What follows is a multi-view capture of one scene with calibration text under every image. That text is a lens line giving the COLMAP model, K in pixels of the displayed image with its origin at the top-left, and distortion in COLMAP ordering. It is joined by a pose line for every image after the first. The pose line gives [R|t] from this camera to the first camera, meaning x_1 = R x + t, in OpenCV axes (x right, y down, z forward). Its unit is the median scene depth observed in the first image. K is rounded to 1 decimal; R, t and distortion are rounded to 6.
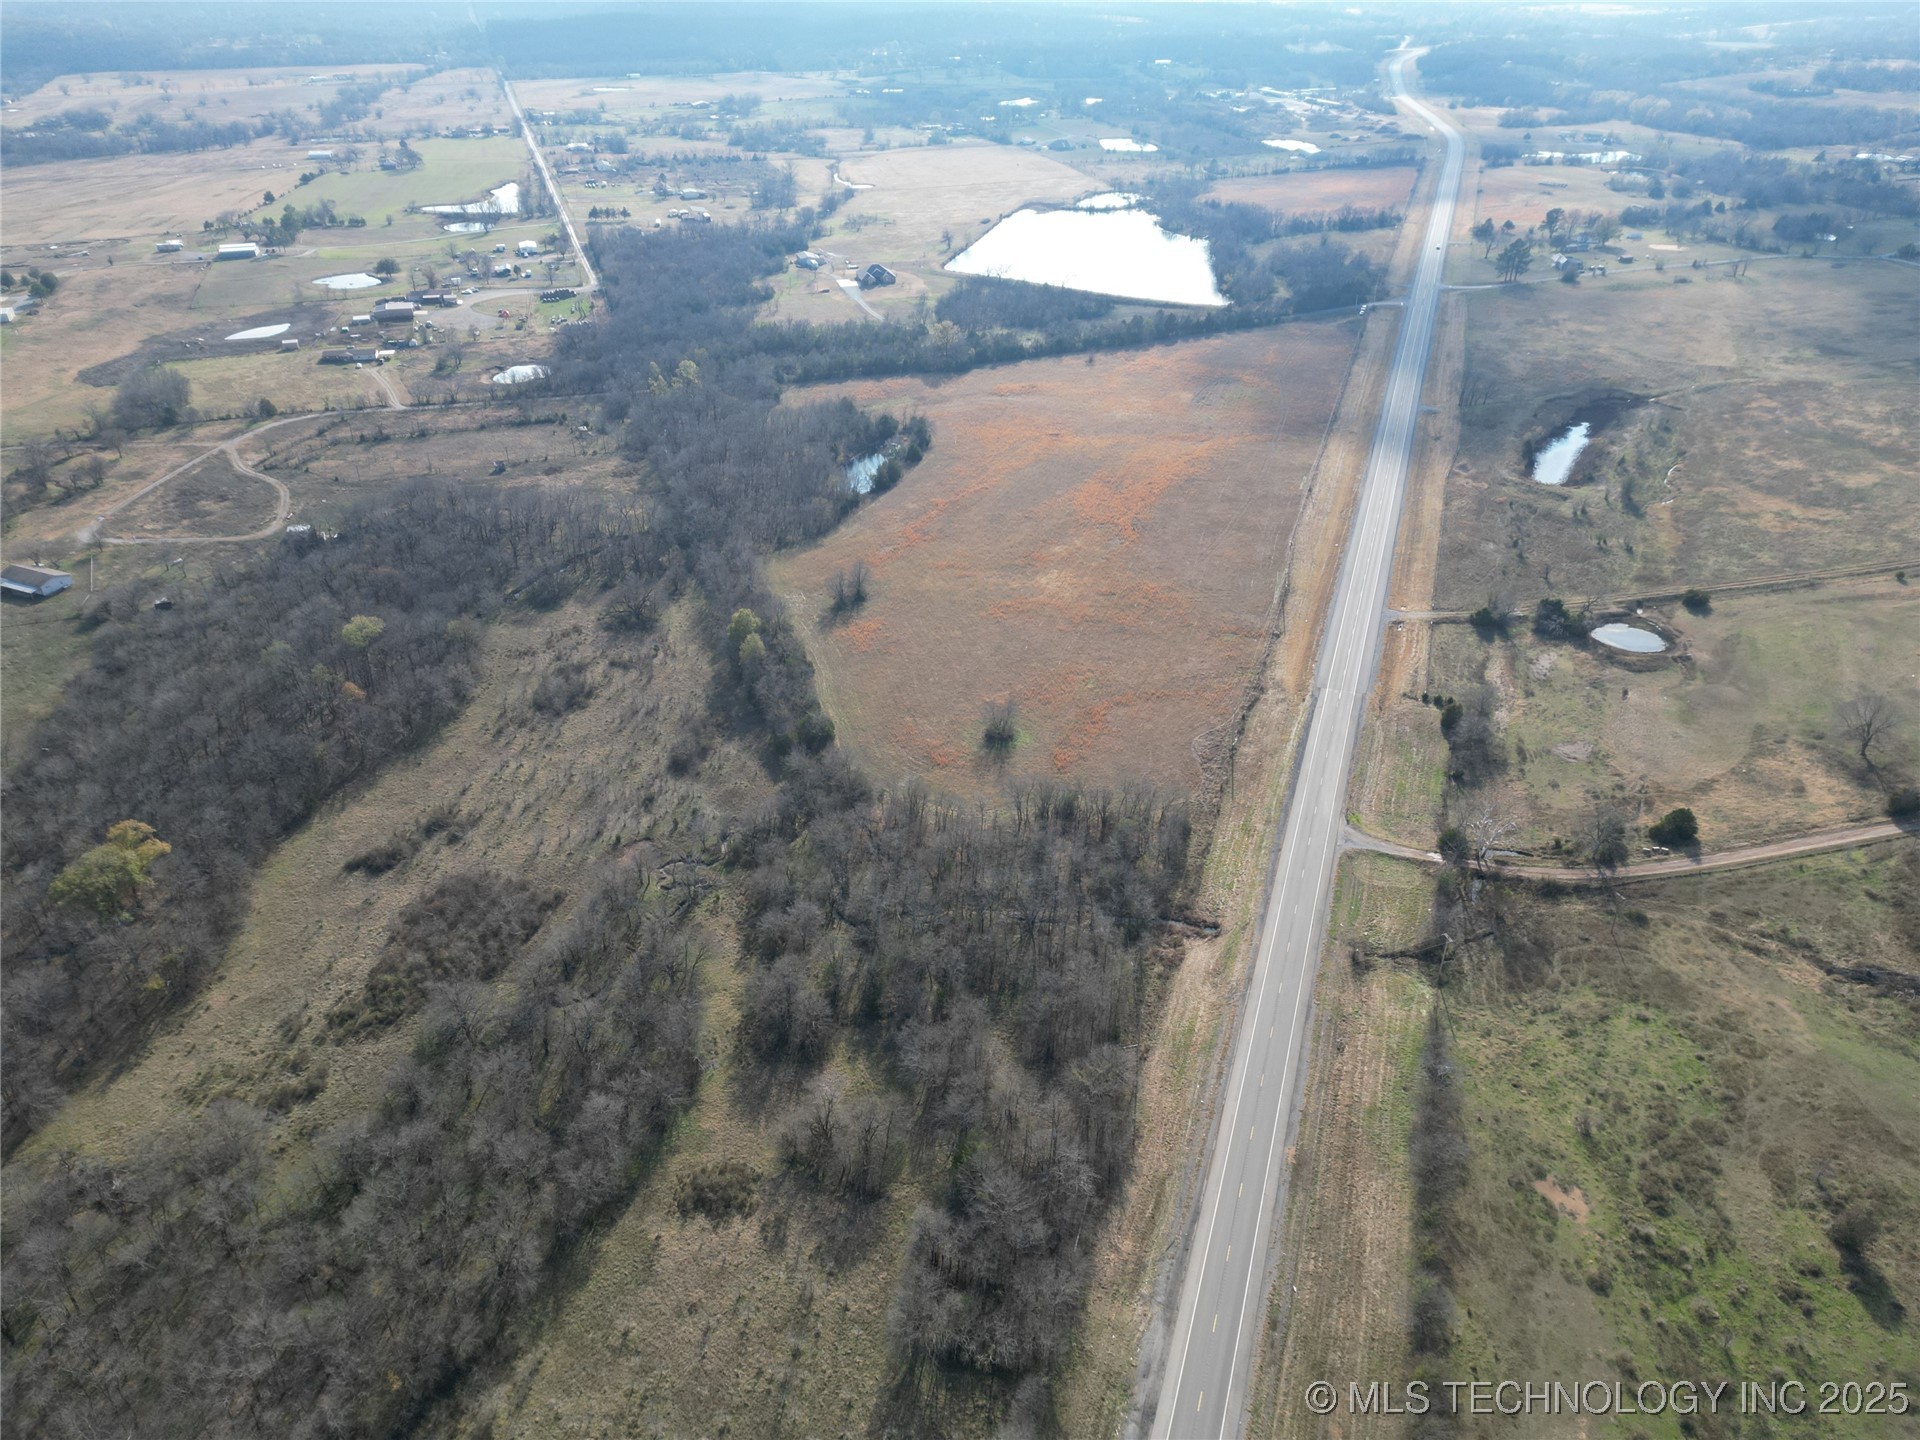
lens RADIAL K [[1332.8, 0, 960.0], [0, 1332.8, 720.0], [0, 0, 1]] dist [0.080709, -0.078782]
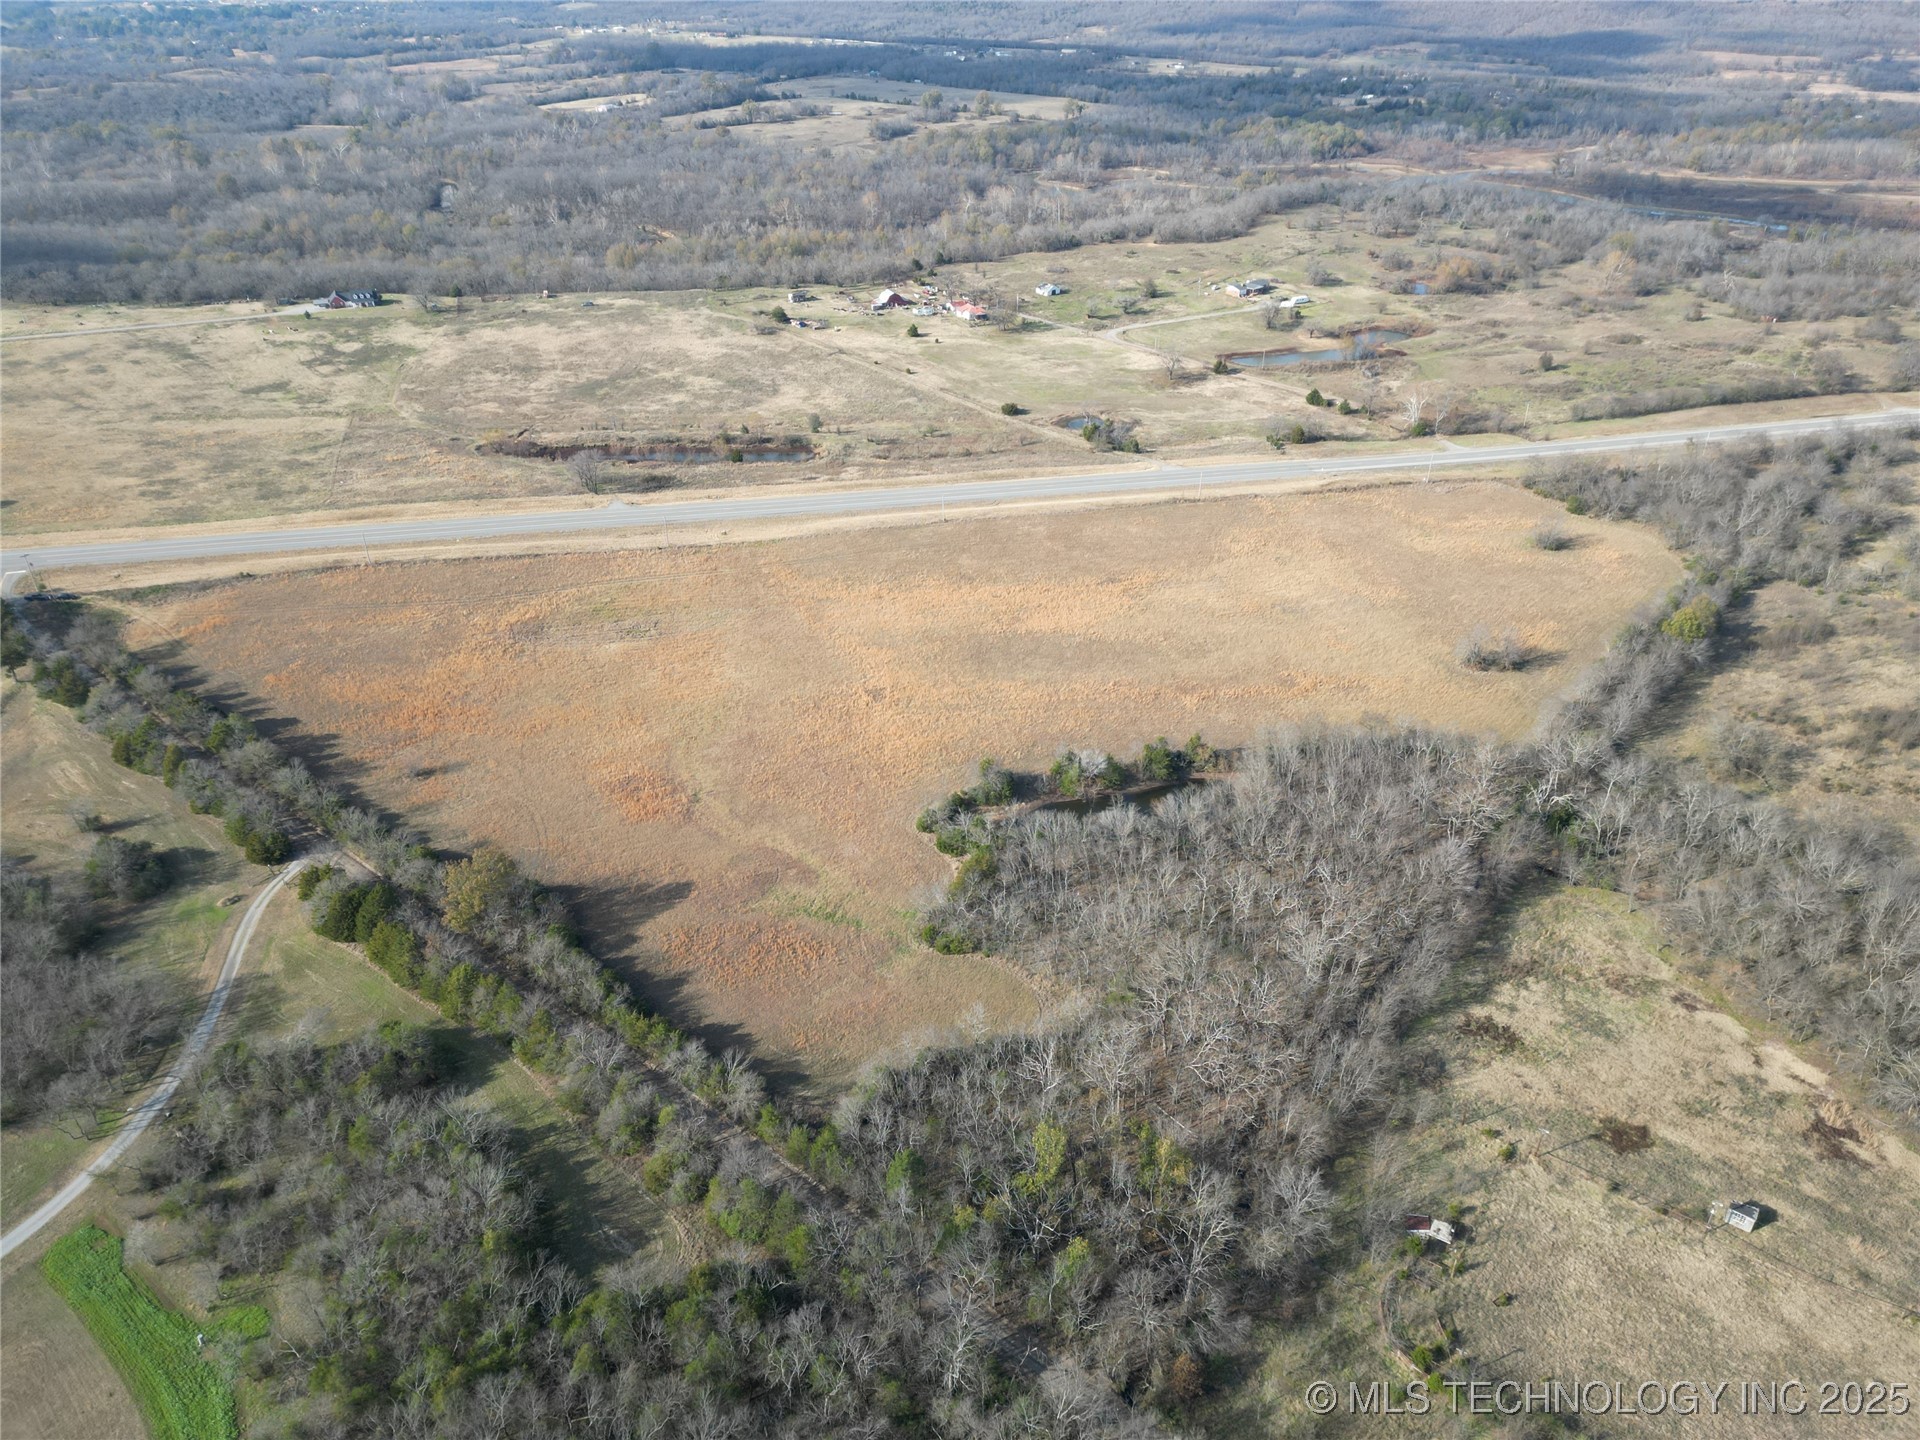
lens RADIAL K [[1332.8, 0, 960.0], [0, 1332.8, 720.0], [0, 0, 1]] dist [0.080709, -0.078782]
pose [[-0.532906, -0.422070, 0.733395, -0.701976], [0.431619, 0.609901, 0.664625, -1.011915], [-0.727816, 0.670730, -0.142846, 1.754512]]
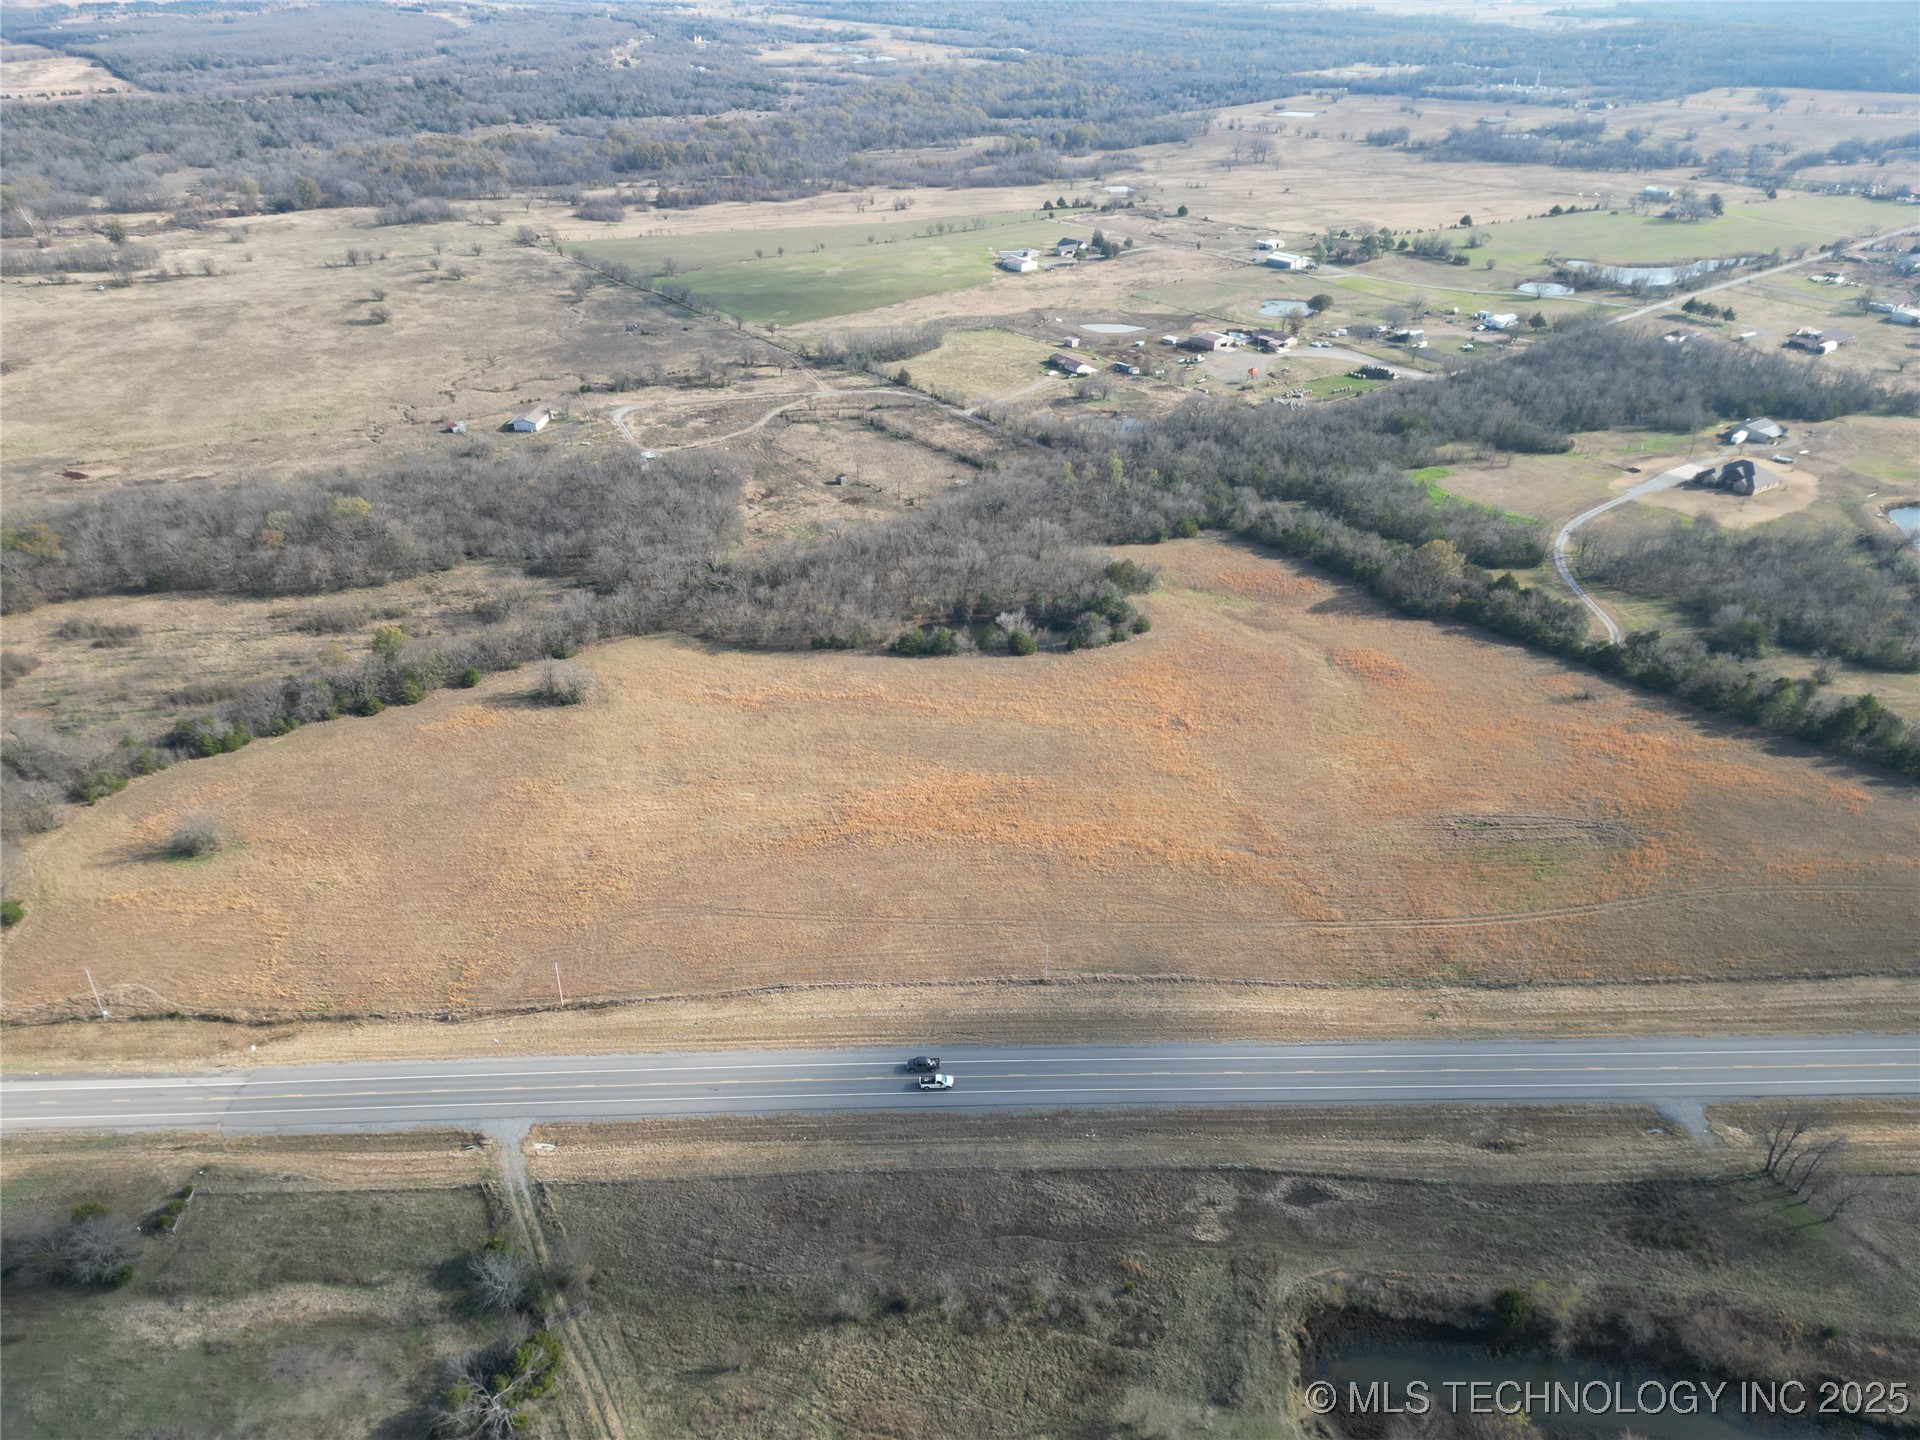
lens RADIAL K [[1332.8, 0, 960.0], [0, 1332.8, 720.0], [0, 0, 1]] dist [0.080709, -0.078782]
pose [[0.335761, 0.474795, -0.813532, 0.917168], [-0.475669, 0.830923, 0.288627, -0.575468], [0.813021, 0.290063, 0.504837, 0.961626]]
